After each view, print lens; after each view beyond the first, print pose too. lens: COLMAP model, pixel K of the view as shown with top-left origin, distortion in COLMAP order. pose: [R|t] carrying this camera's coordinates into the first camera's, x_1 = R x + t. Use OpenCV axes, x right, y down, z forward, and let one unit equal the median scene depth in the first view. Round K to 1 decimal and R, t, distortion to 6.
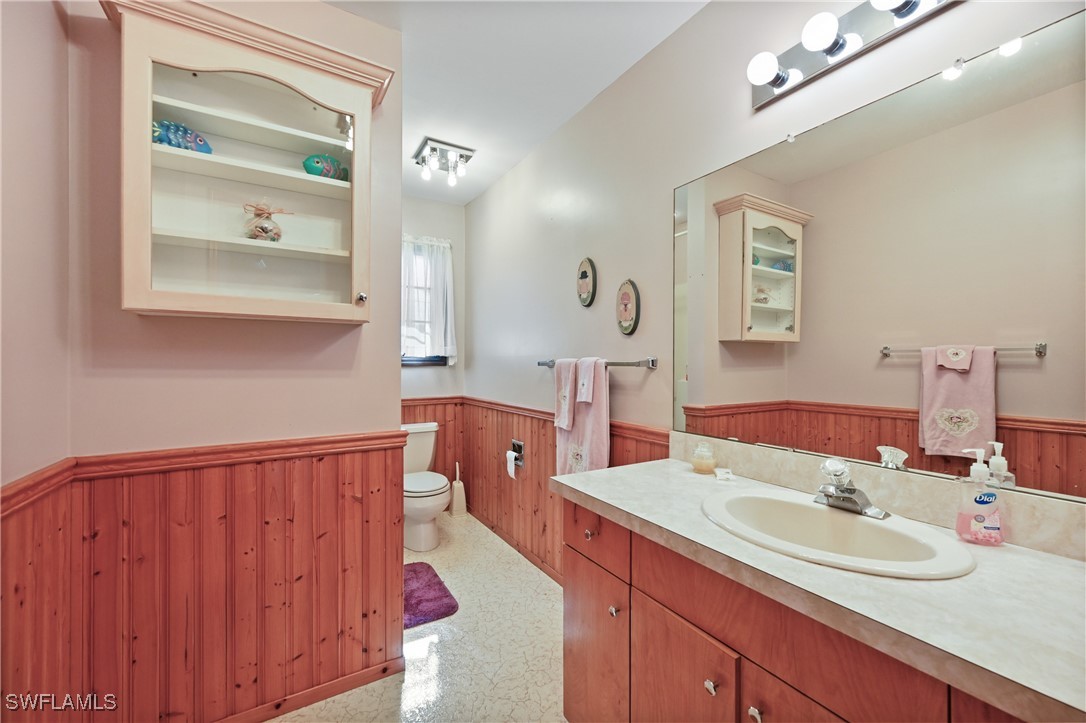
lens RADIAL K [[434.8, 0, 543.8], [0, 434.8, 366.3], [0, 0, 1]] dist [-0.000293, 0.000442]
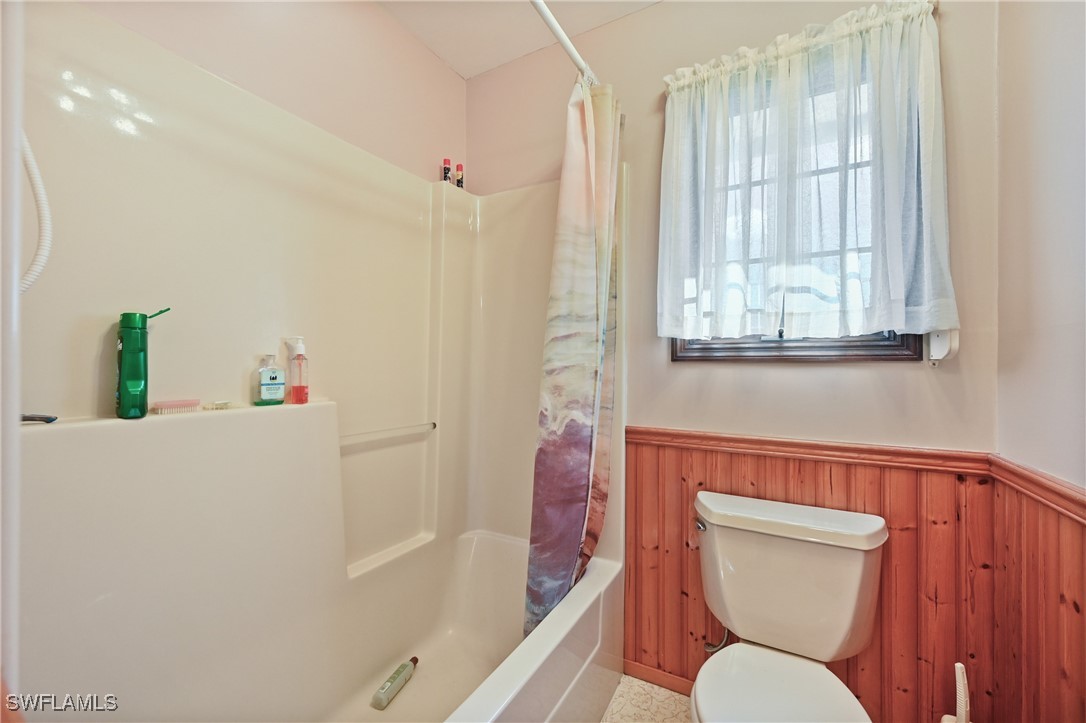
lens RADIAL K [[434.8, 0, 544.0], [0, 434.8, 364.6], [0, 0, 1]] dist [-0.000293, 0.000442]
pose [[0.492882, -0.003024, -0.870091, -0.070983], [0.004278, 0.999990, -0.001052, 0.001201], [0.870086, -0.003204, 0.492890, 0.569322]]
